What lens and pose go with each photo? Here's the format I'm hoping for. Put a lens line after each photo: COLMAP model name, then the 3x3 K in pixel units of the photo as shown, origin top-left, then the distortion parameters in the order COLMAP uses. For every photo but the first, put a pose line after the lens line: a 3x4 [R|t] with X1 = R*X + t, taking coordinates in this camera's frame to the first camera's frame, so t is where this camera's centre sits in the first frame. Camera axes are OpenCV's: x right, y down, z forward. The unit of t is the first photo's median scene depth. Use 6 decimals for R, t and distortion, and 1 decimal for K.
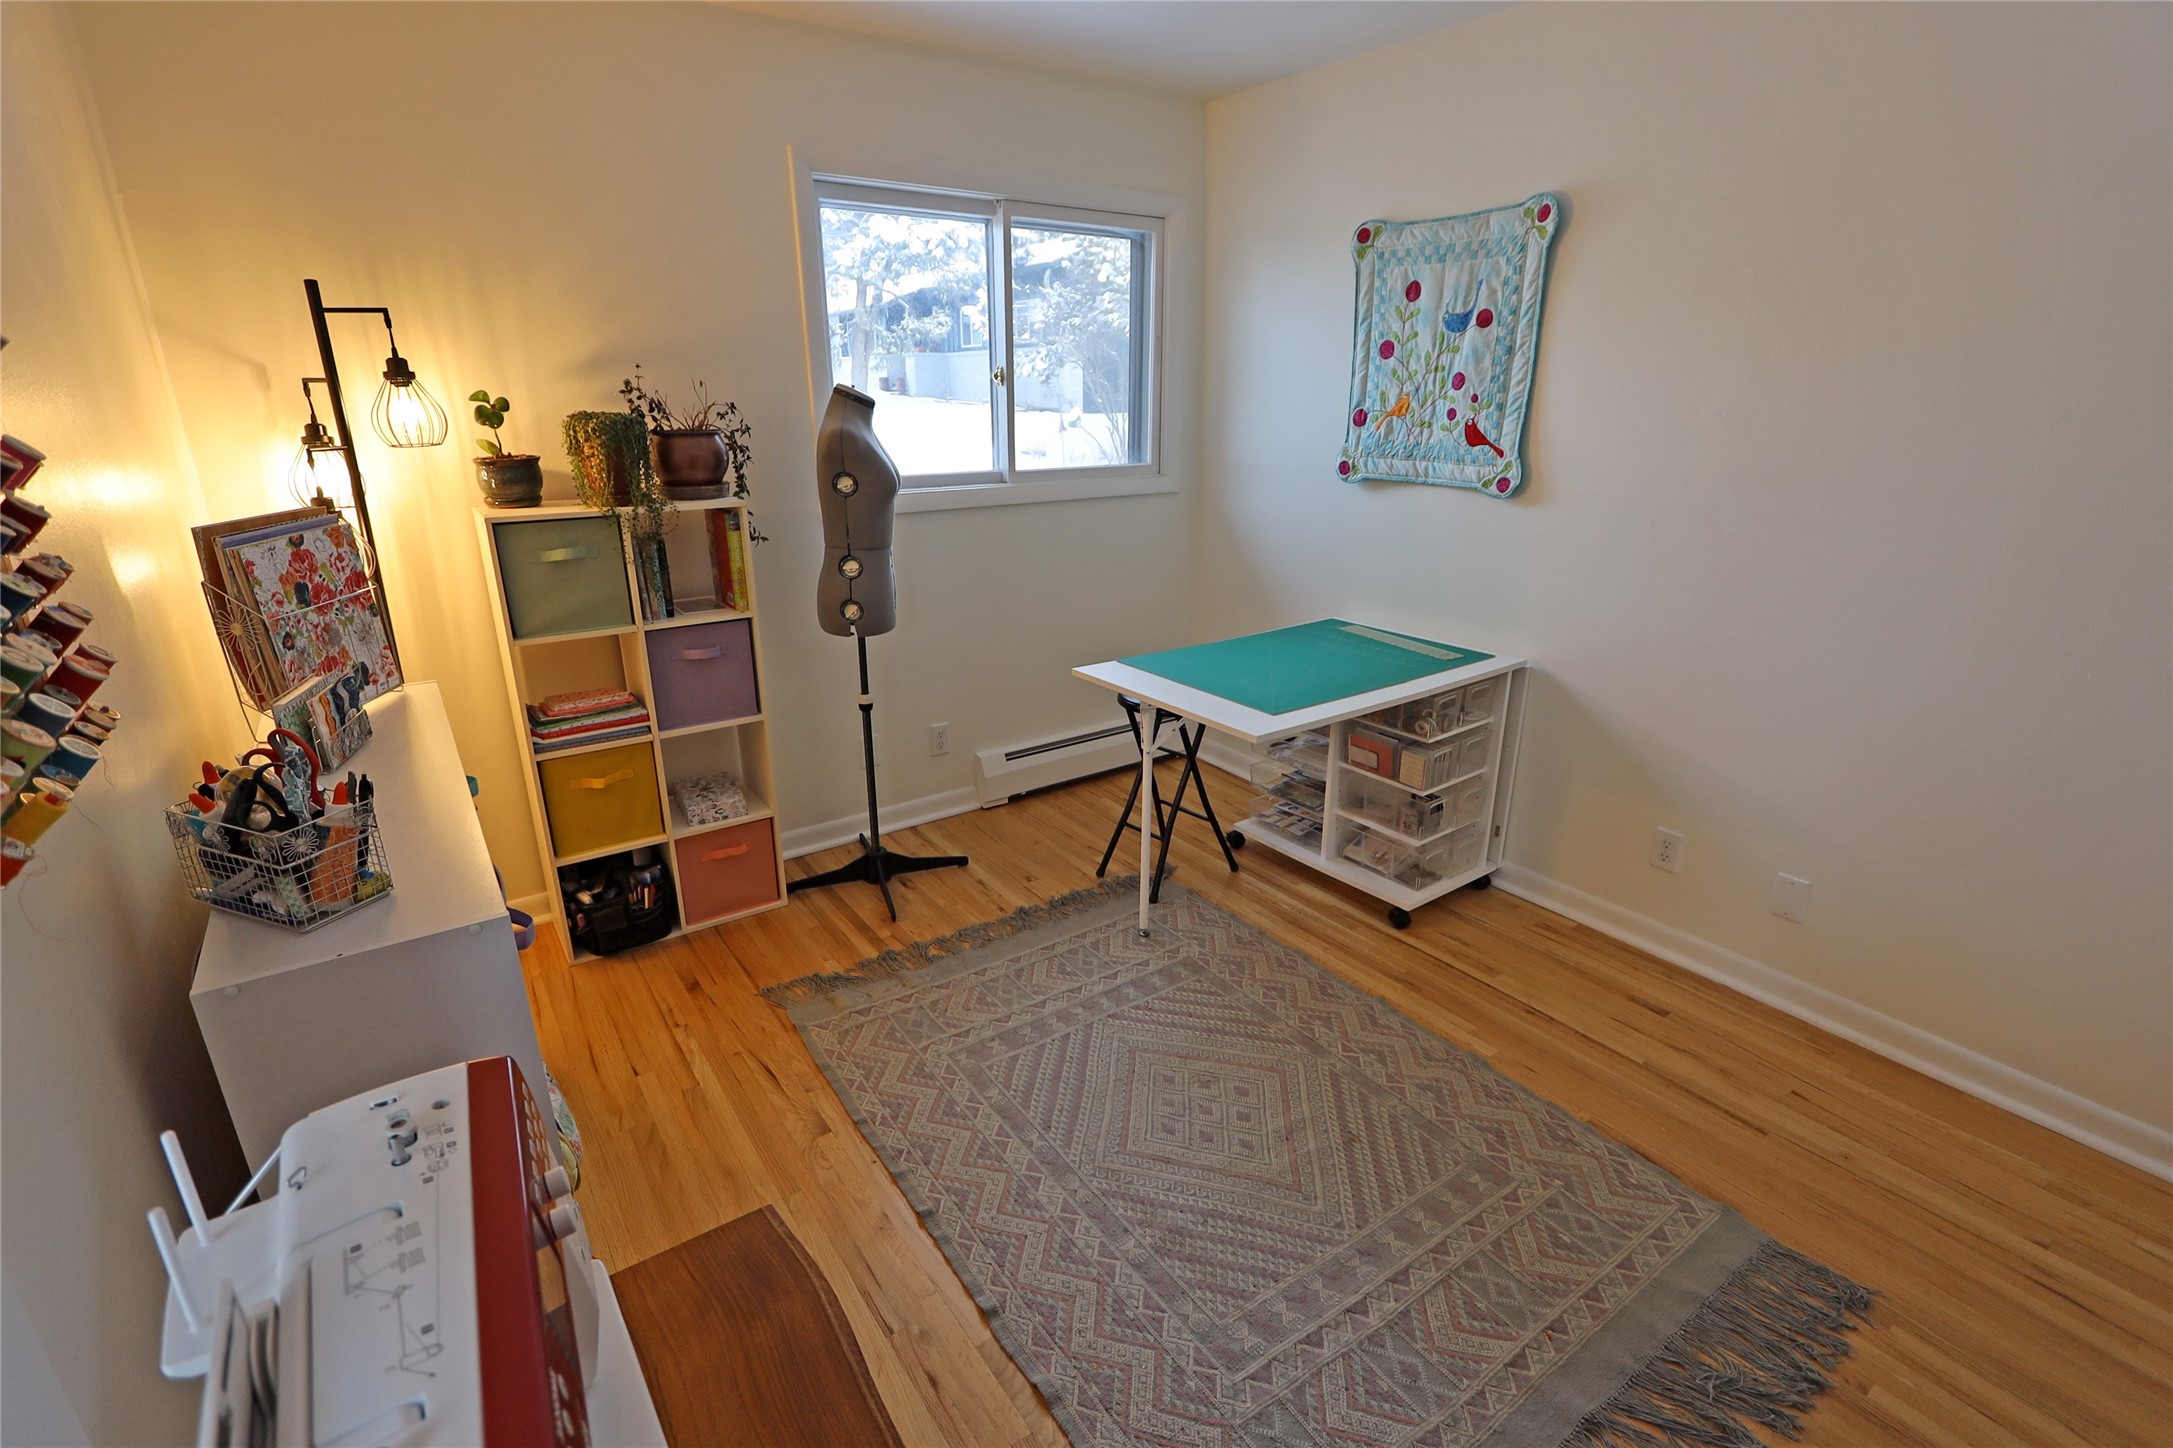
lens RADIAL K [[994.7, 0, 1075.6], [0, 994.7, 726.0], [0, 0, 1]] dist [-0.015795, 0.000647]
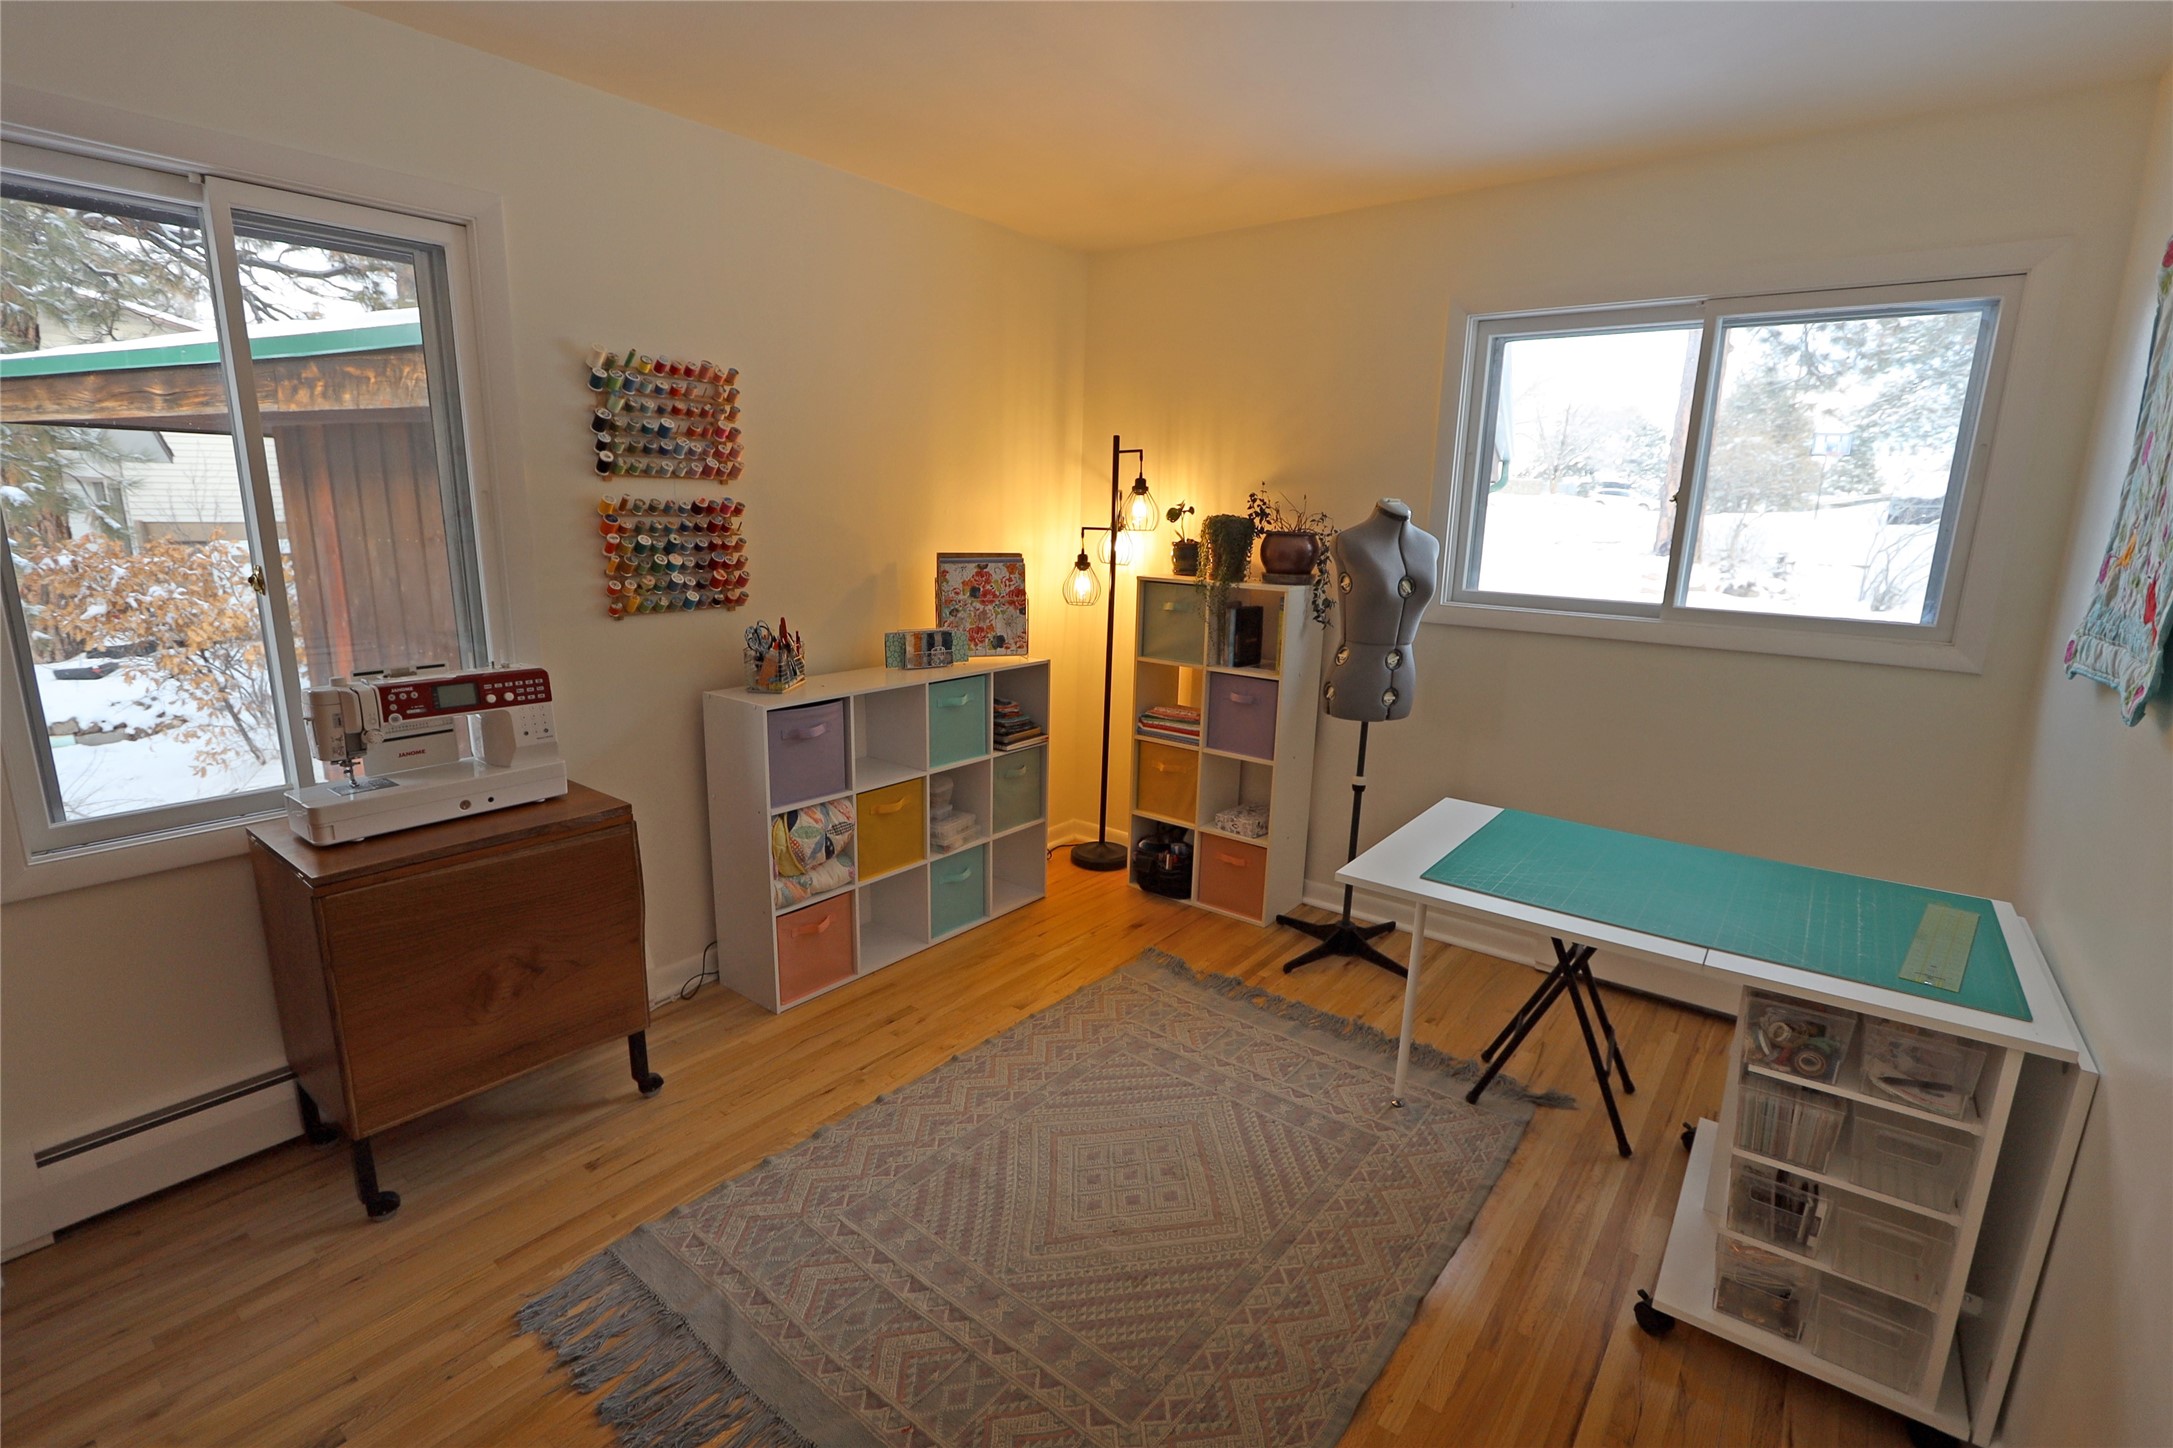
lens RADIAL K [[991.6, 0, 1086.5], [0, 991.6, 724.0], [0, 0, 1]] dist [-0.034125, 0.000077]
pose [[0.292362, 0.209308, -0.933121, 0.776628], [-0.331570, 0.937413, 0.106385, -0.112857], [0.896987, 0.278291, 0.343465, 0.389816]]
